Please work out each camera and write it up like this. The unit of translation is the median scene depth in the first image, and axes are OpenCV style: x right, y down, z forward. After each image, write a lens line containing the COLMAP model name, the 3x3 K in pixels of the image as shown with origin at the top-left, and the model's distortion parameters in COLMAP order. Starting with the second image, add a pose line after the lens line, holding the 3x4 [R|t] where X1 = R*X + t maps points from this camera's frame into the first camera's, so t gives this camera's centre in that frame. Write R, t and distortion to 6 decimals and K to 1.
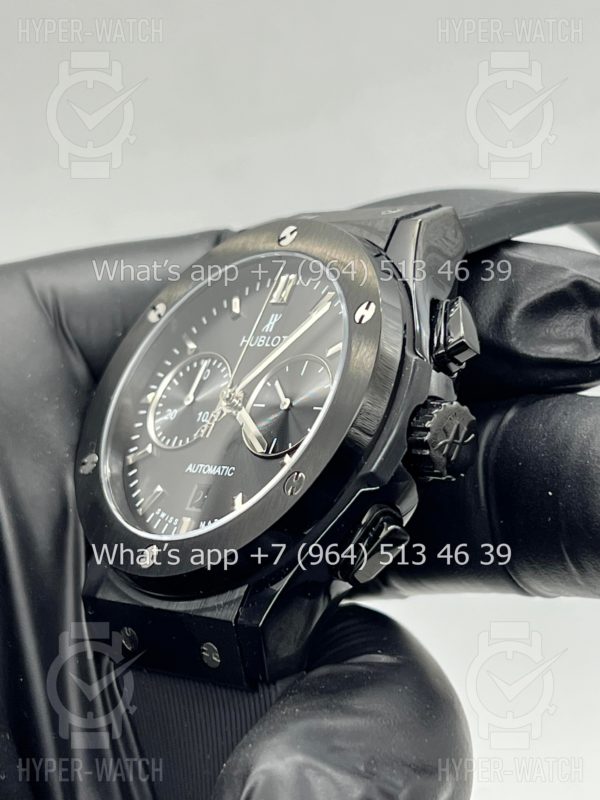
lens RADIAL K [[1895.8, 0, 301.5], [0, 1895.8, 398.3], [0, 0, 1]] dist [0.190598, 0.000000]
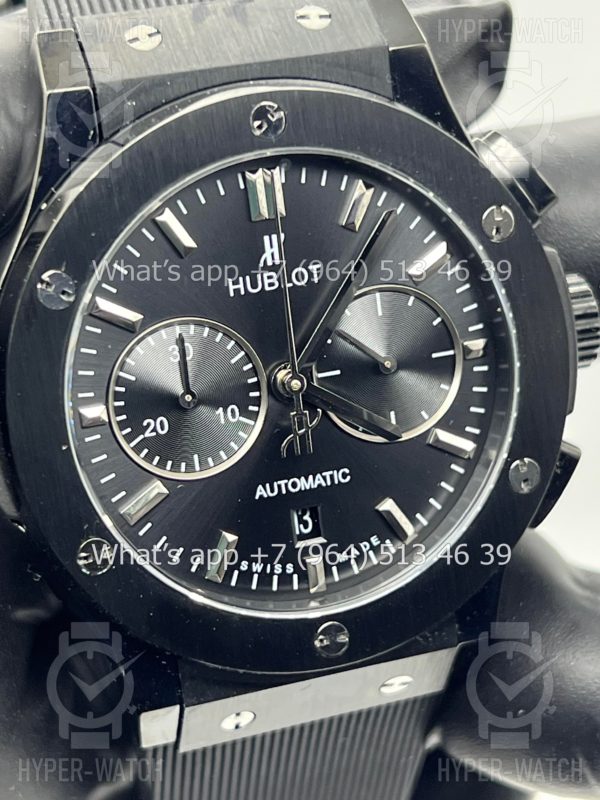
lens RADIAL K [[1895.8, 0, 294.0], [0, 1895.8, 399.5], [0, 0, 1]] dist [0.190598, 0.000000]
pose [[0.430059, -0.545255, 0.719546, -0.540186], [0.013205, 0.800729, 0.598881, -0.411047], [-0.902704, -0.248053, 0.351561, 0.750123]]
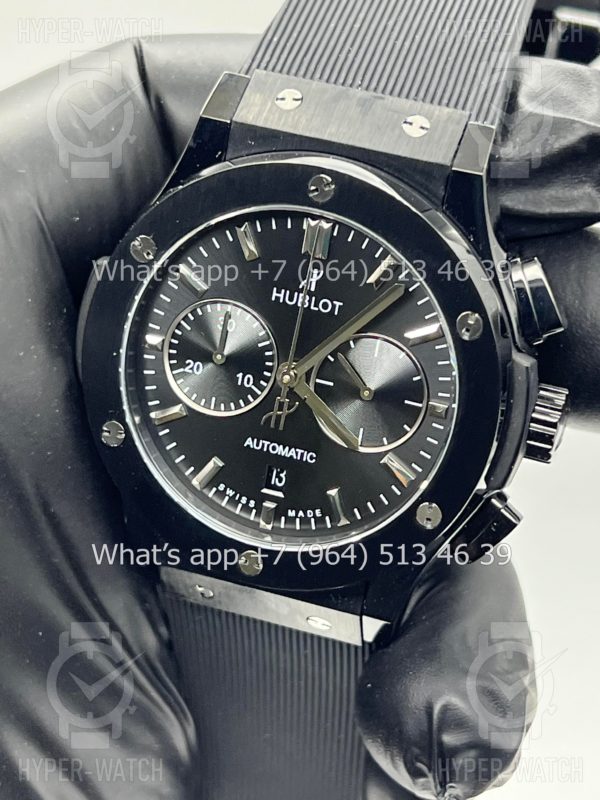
lens RADIAL K [[1895.8, 0, 297.1], [0, 1895.8, 399.8], [0, 0, 1]] dist [0.190598, 0.000000]
pose [[0.884351, -0.306071, 0.352483, -0.366058], [0.003977, 0.759980, 0.649935, -0.597095], [-0.466806, -0.573369, 0.673306, 0.360881]]
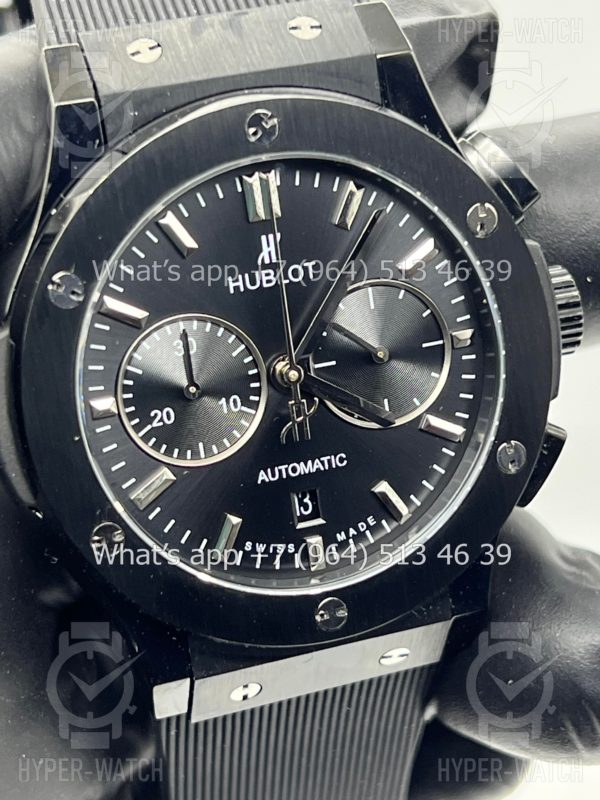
lens RADIAL K [[1895.8, 0, 299.8], [0, 1895.8, 402.5], [0, 0, 1]] dist [0.190598, 0.000000]
pose [[0.428080, -0.558934, 0.710169, -0.566050], [0.032392, 0.794795, 0.606013, -0.438091], [-0.903160, -0.236418, 0.358340, 0.726002]]
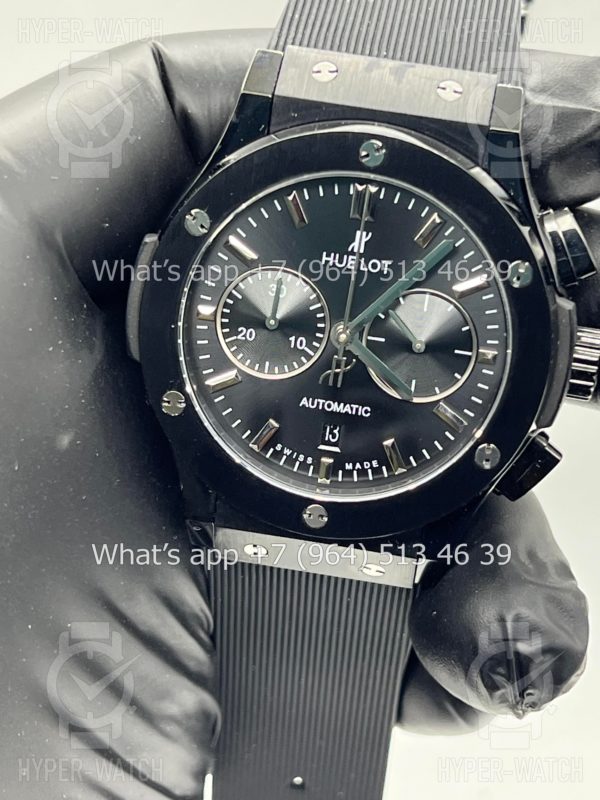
lens RADIAL K [[1895.8, 0, 296.6], [0, 1895.8, 404.2], [0, 0, 1]] dist [0.190598, 0.000000]
pose [[0.796292, -0.367531, 0.480459, -0.540694], [-0.038258, 0.762073, 0.646360, -0.605535], [-0.603702, -0.533073, 0.592771, 0.411616]]
